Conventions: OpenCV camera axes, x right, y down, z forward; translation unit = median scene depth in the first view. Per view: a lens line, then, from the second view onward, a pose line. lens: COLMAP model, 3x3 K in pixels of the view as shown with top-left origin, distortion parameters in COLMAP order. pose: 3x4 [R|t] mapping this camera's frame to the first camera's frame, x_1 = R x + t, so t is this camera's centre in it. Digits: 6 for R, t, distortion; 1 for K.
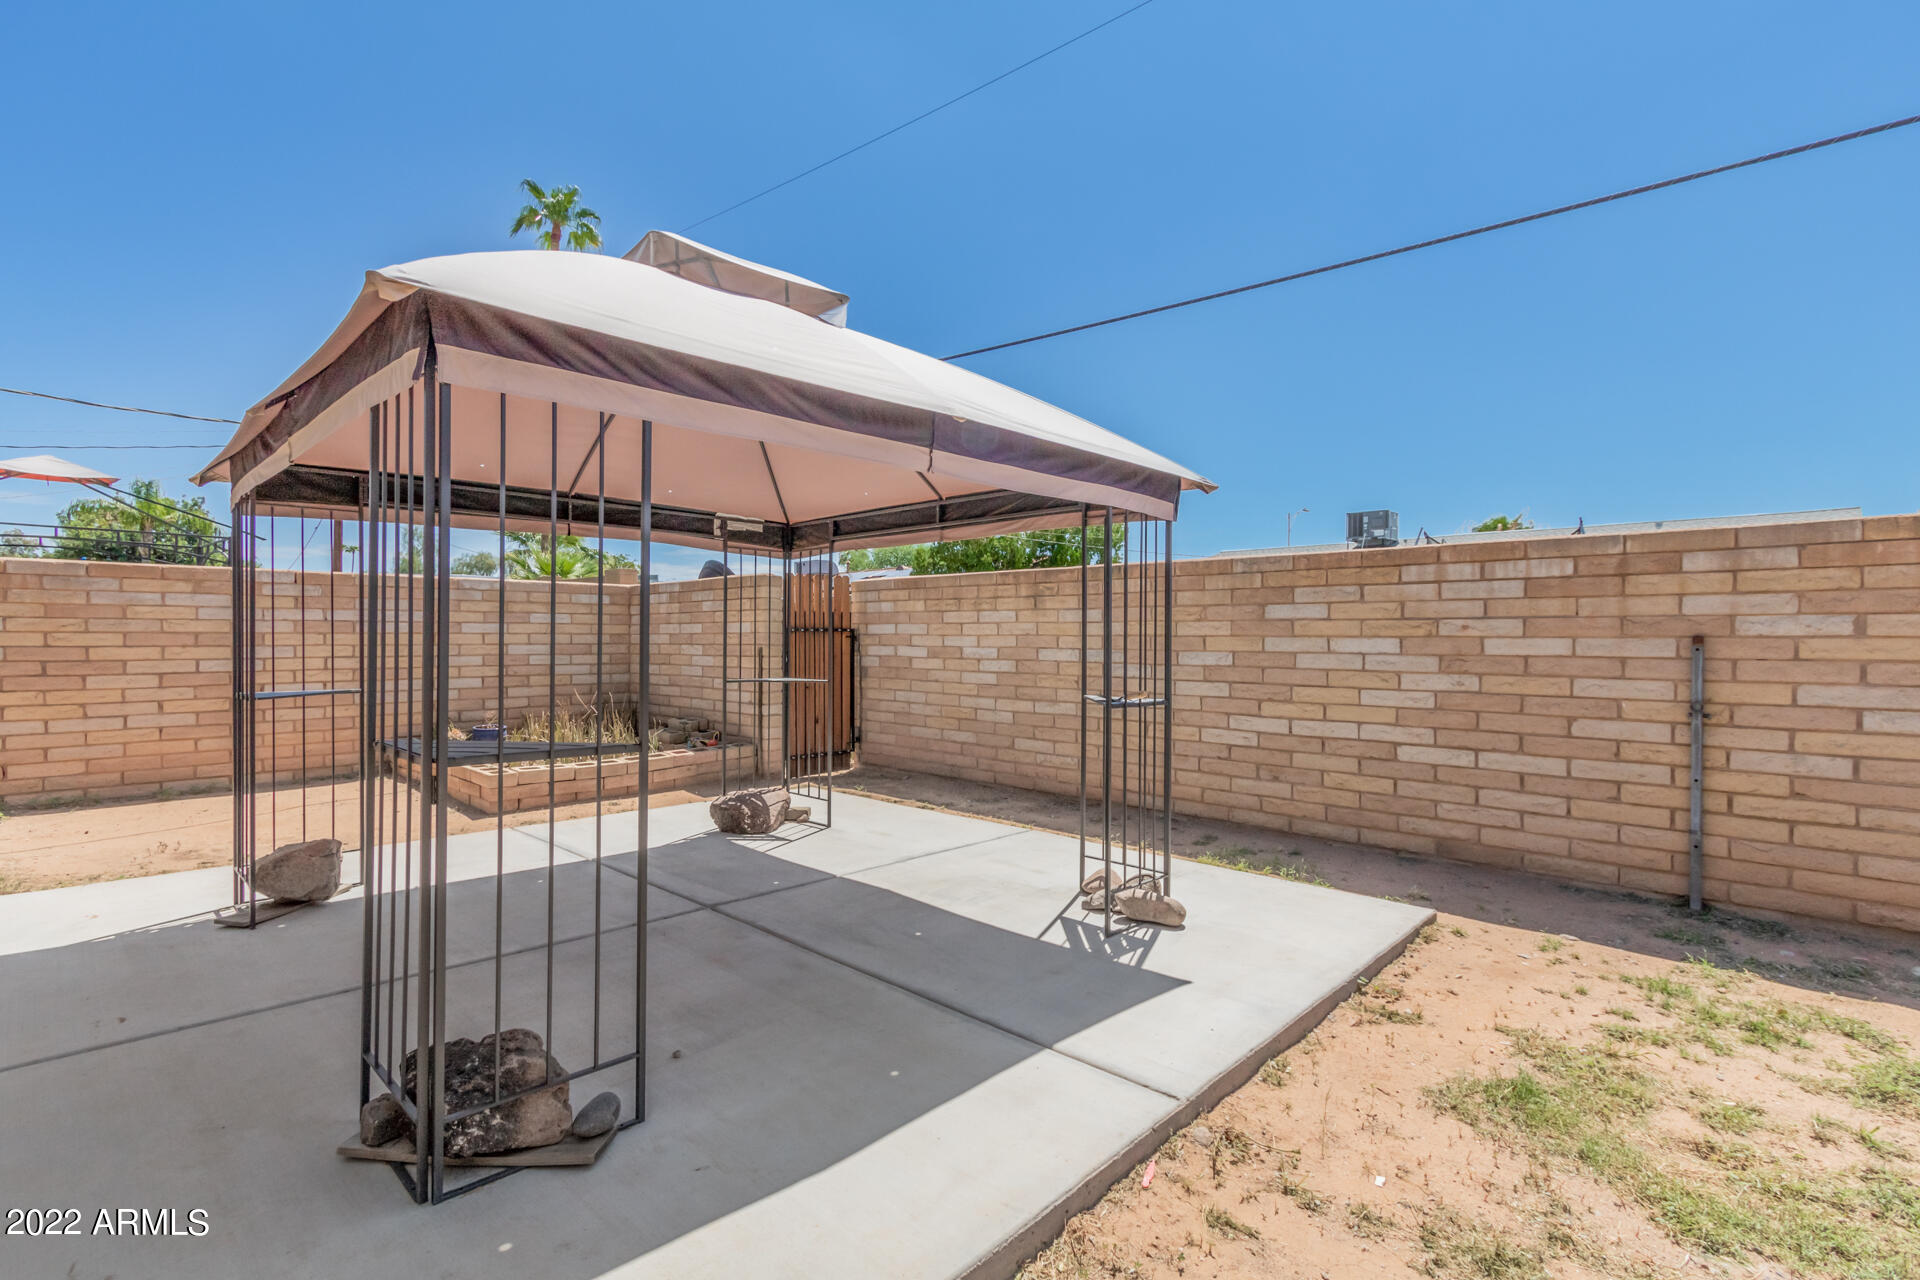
lens RADIAL K [[877.4, 0, 951.2], [0, 877.4, 626.6], [0, 0, 1]] dist [0.003910, 0.000069]
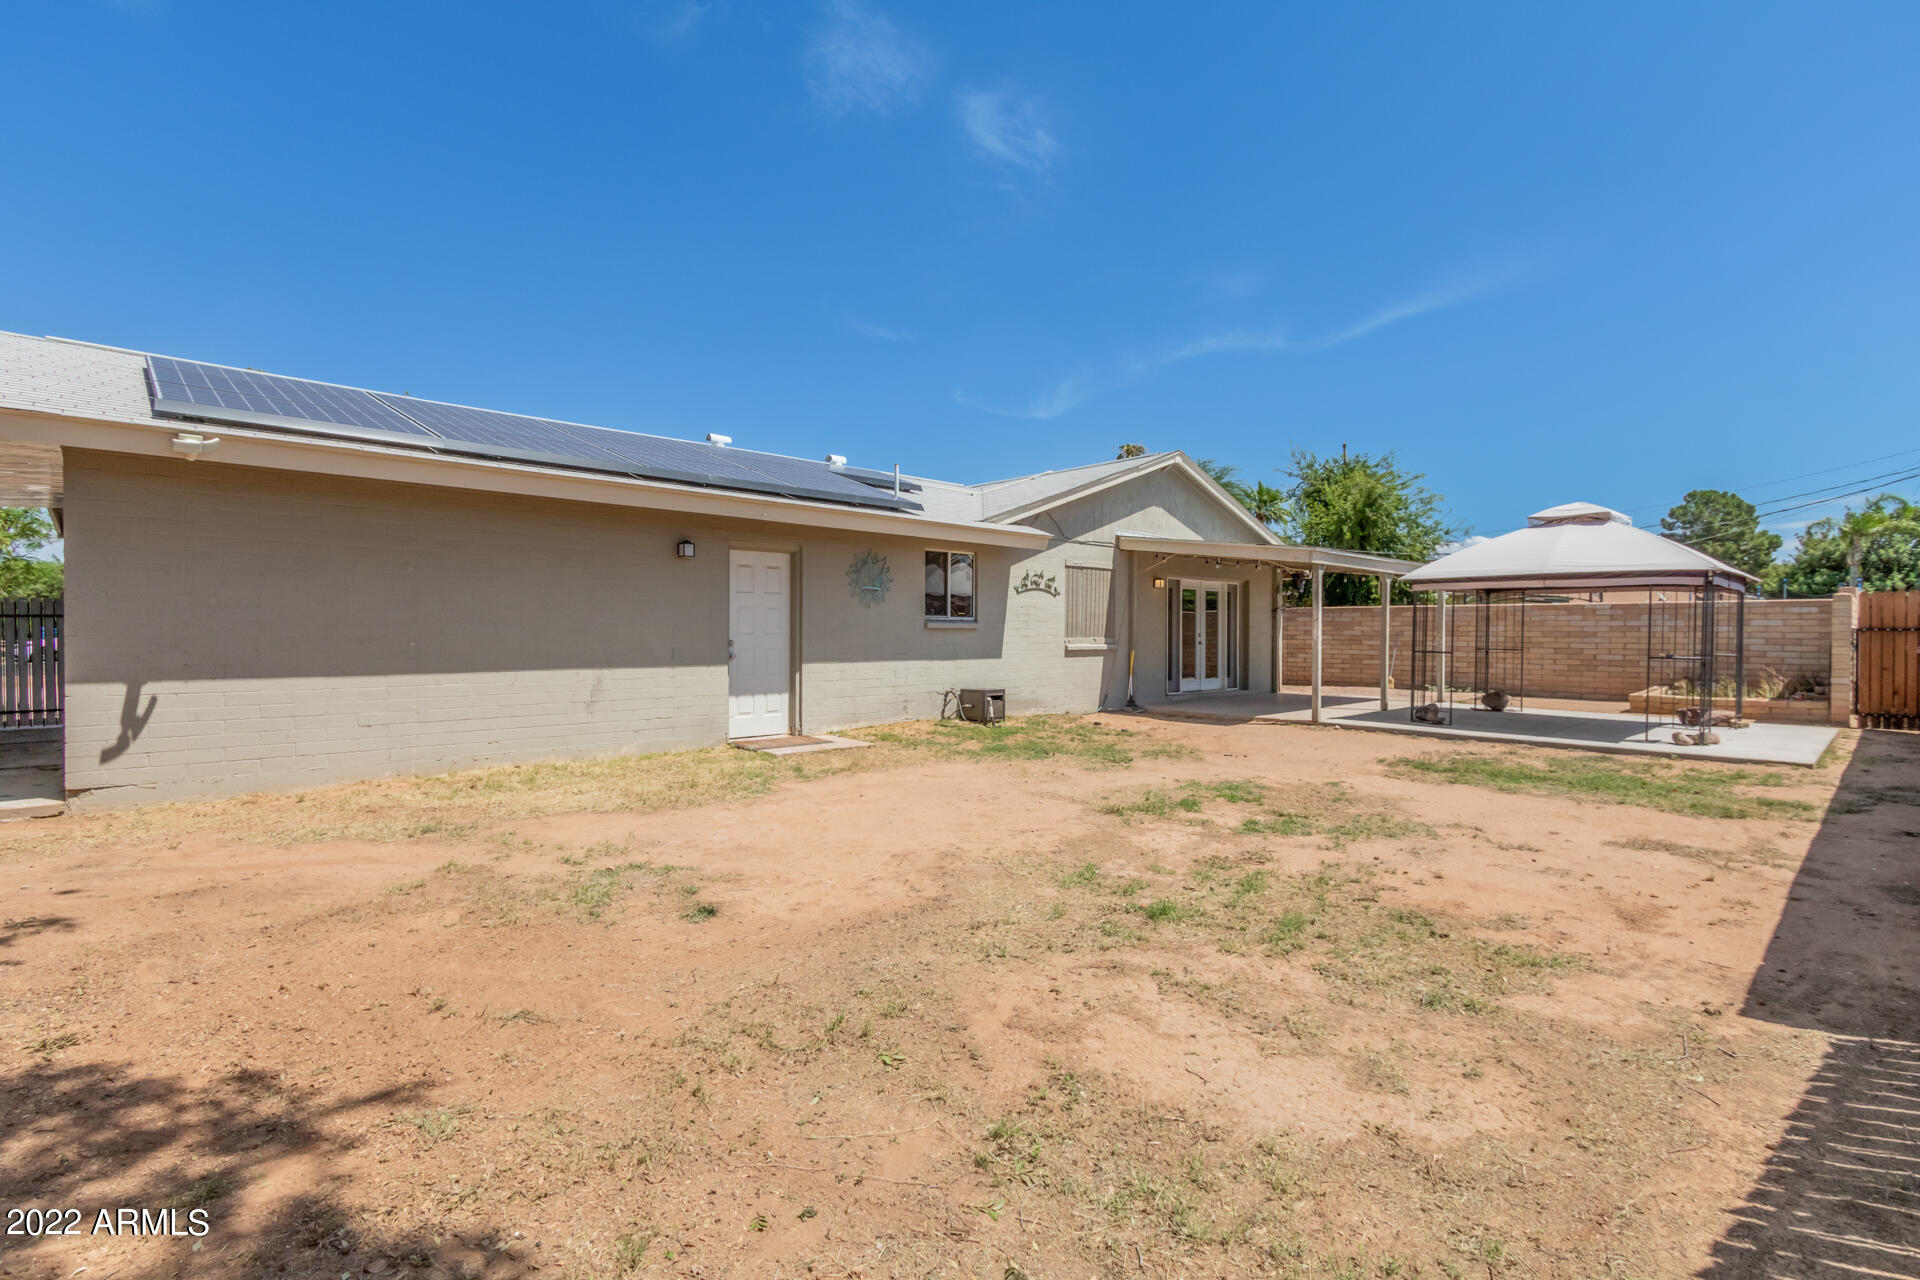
lens RADIAL K [[877.4, 0, 951.2], [0, 877.4, 626.6], [0, 0, 1]] dist [0.003910, 0.000069]
pose [[-0.047132, -0.003805, -0.998881, 1.367767], [0.005093, 0.999979, -0.004049, -0.003004], [0.998876, -0.005278, -0.047112, -0.476915]]
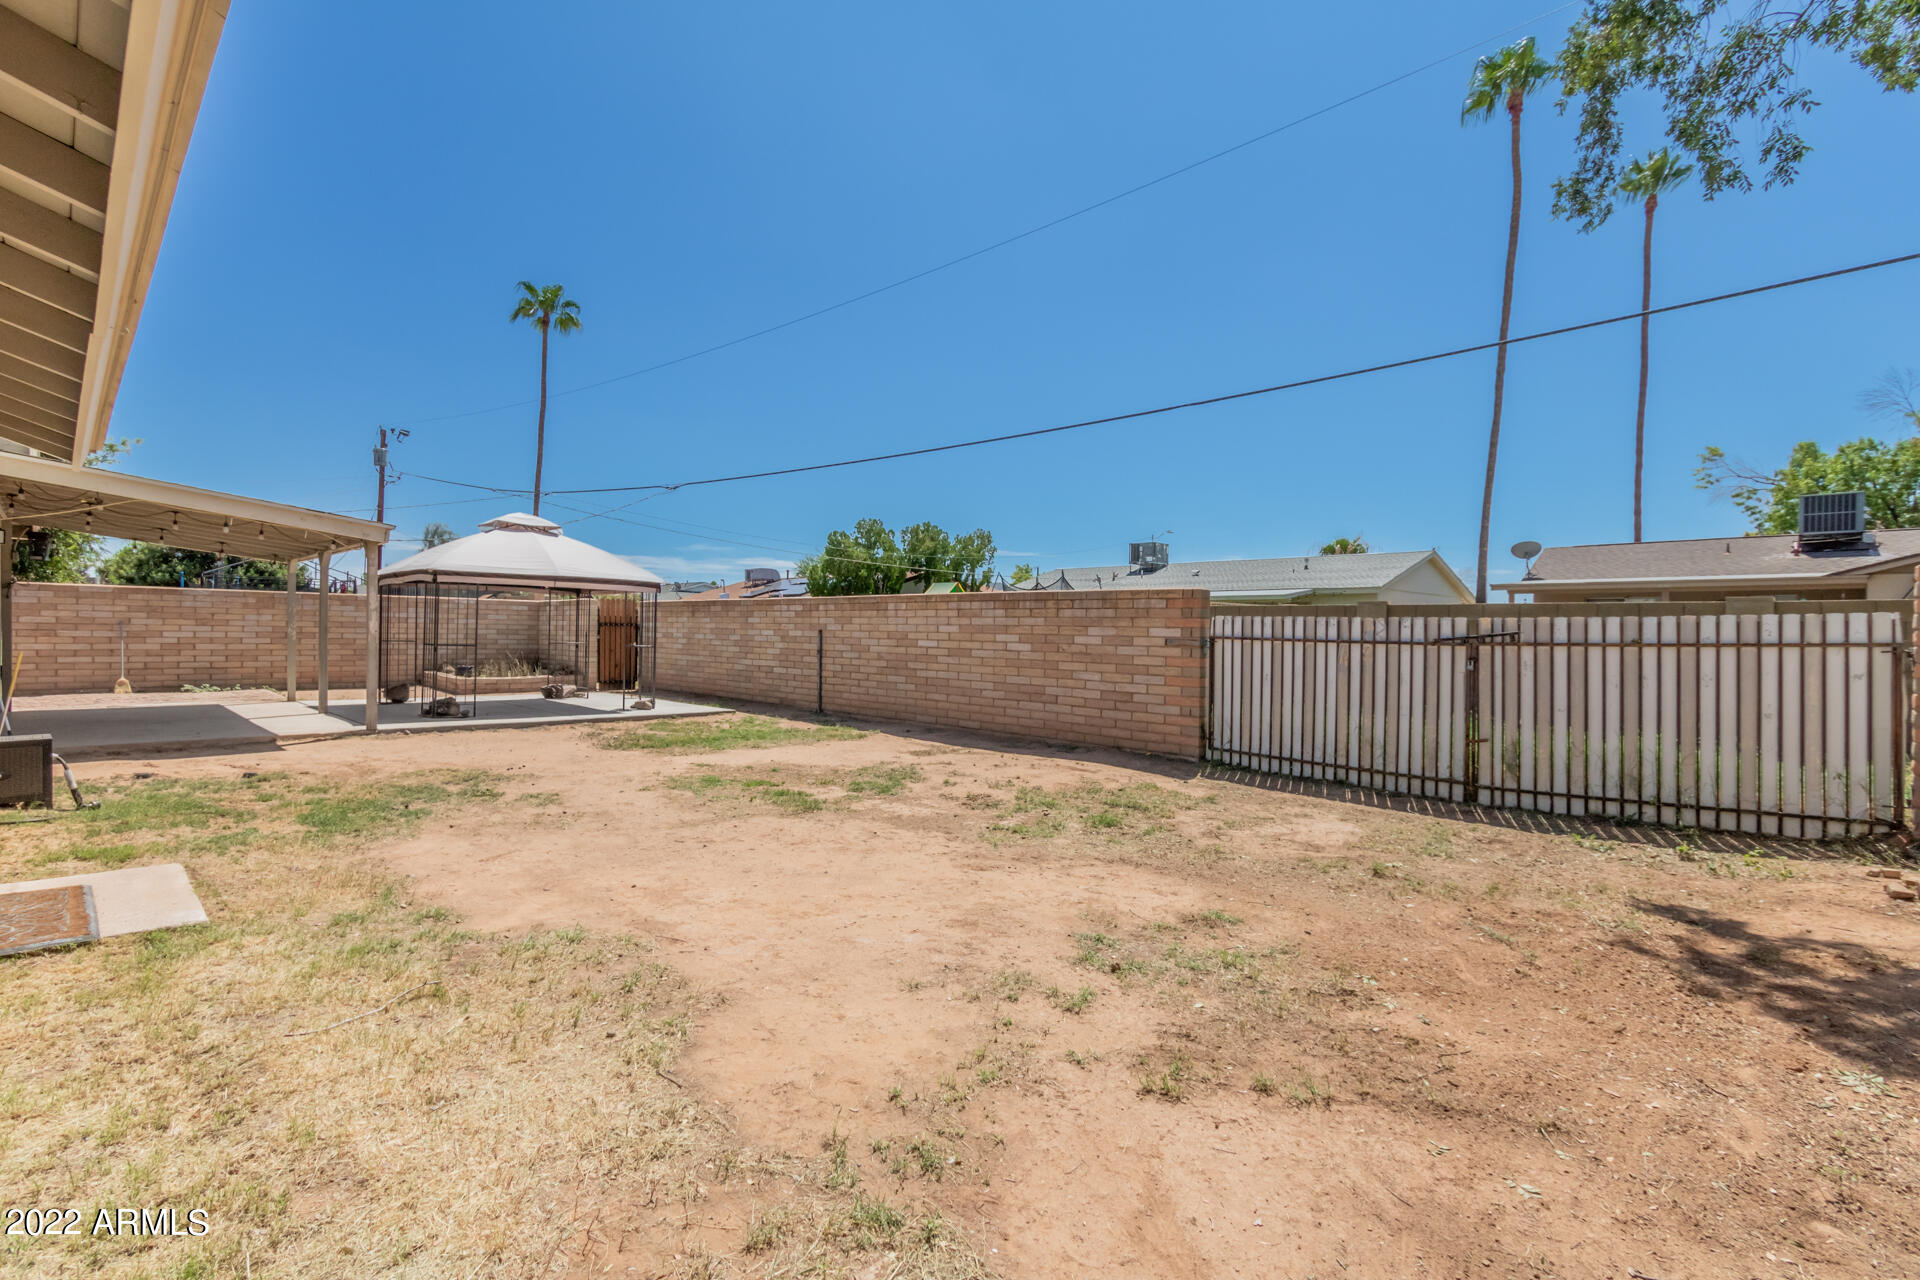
lens RADIAL K [[877.4, 0, 951.2], [0, 877.4, 626.6], [0, 0, 1]] dist [0.003910, 0.000069]
pose [[0.999741, 0.015057, -0.017052, 0.711744], [-0.015014, 0.999884, 0.002678, -0.008962], [0.017090, -0.002421, 0.999851, -1.164842]]
